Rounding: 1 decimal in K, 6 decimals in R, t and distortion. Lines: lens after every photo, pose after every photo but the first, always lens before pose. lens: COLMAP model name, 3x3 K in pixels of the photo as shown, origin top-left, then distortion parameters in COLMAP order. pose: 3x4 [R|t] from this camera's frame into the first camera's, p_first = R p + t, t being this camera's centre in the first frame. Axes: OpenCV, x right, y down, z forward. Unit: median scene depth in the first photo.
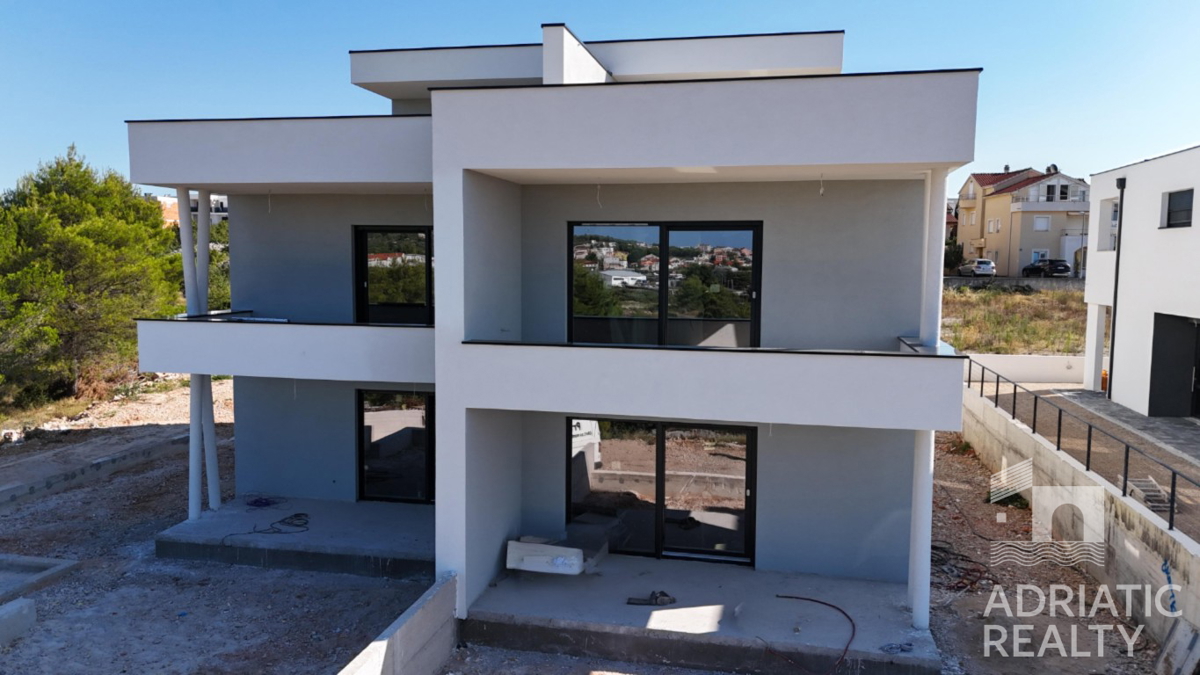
lens RADIAL K [[888.1, 0, 600.0], [0, 888.1, 337.5], [0, 0, 1]] dist [0.030967, -0.009989]
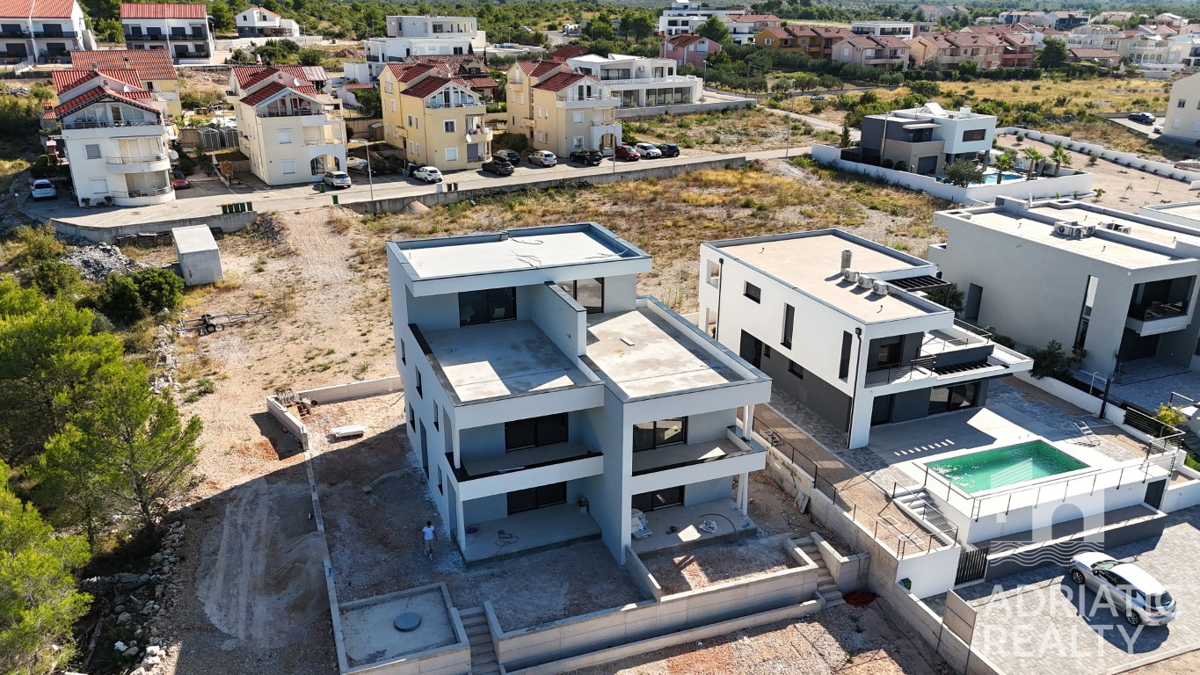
lens RADIAL K [[888.1, 0, 600.0], [0, 888.1, 337.5], [0, 0, 1]] dist [0.030967, -0.009989]
pose [[0.833362, -0.196123, 0.516763, -1.383912], [0.050532, 0.958050, 0.282111, -1.053591], [-0.550413, -0.208987, 0.808313, -1.039096]]
